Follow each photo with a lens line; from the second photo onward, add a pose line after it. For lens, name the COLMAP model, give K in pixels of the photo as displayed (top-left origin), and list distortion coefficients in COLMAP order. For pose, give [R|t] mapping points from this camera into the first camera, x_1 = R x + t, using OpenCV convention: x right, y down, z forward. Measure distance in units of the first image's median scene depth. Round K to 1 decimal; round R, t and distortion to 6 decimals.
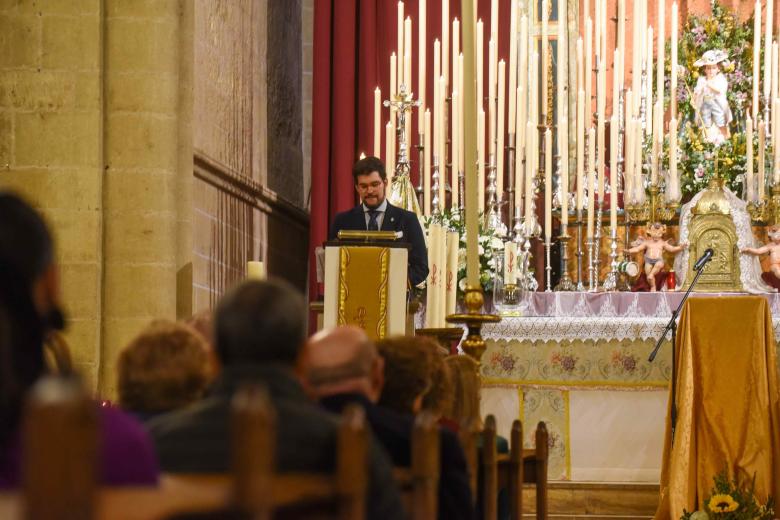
lens RADIAL K [[2617.8, 0, 390.7], [0, 2617.8, 243.5], [0, 0, 1]] dist [0.505193, 0.571022]
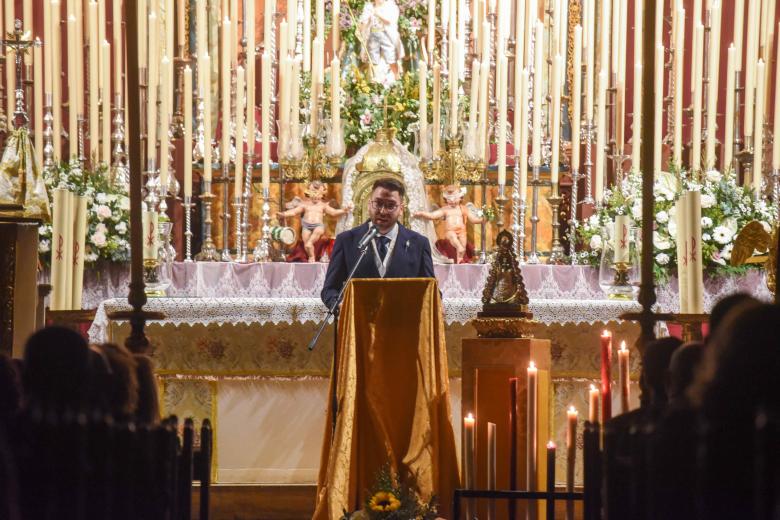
lens RADIAL K [[4090.9, 0, 390.0], [0, 4090.9, 260.0], [0, 0, 1]] dist [2.288827, 7.904054]
pose [[0.992625, 0.003592, 0.121170, -0.035619], [-0.007424, 0.999486, 0.031186, -0.023746], [-0.120996, -0.031855, 0.992142, -0.317505]]
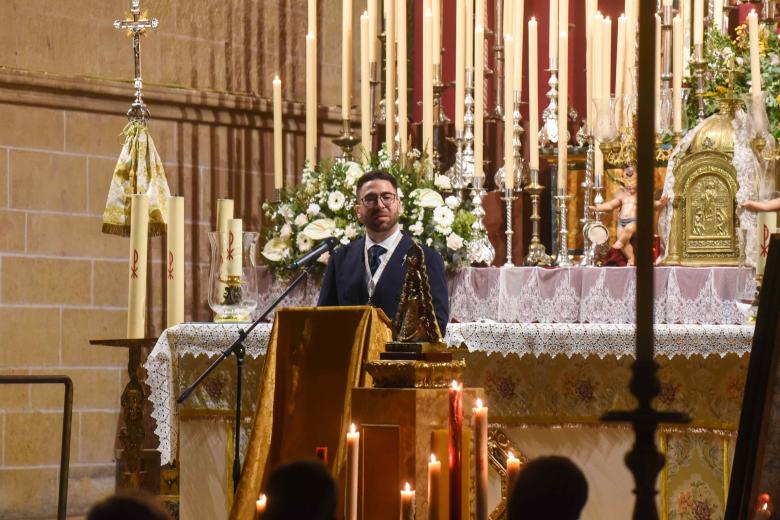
lens RADIAL K [[3619.2, 0, 389.4], [0, 3619.2, 228.6], [0, 0, 1]] dist [1.357608, 0.428002]
pose [[0.928492, -0.014780, -0.371059, 0.395667], [0.029836, 0.998947, 0.034867, -0.026864], [0.370152, -0.043444, 0.927955, 0.079692]]
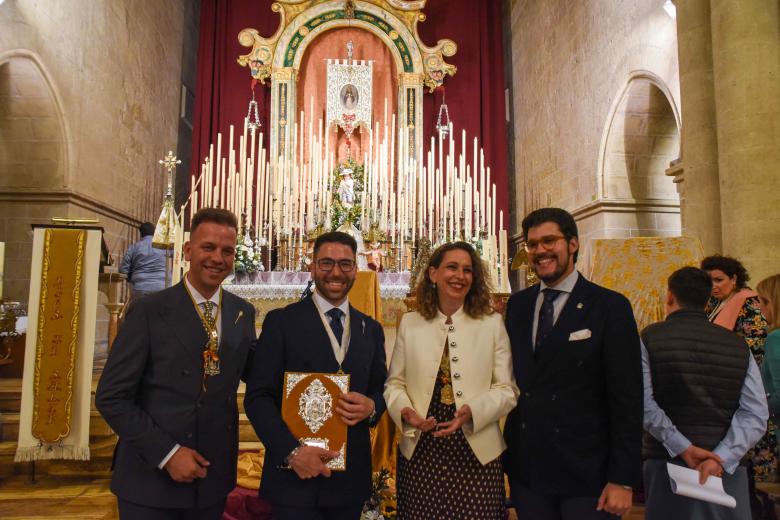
lens RADIAL K [[530.9, 0, 388.0], [0, 530.9, 265.5], [0, 0, 1]] dist [-0.093436, 0.060035]
pose [[0.982439, 0.011777, 0.186210, 0.074917], [-0.011197, 0.999929, -0.004167, 0.014210], [-0.186246, 0.002009, 0.982501, 0.564069]]
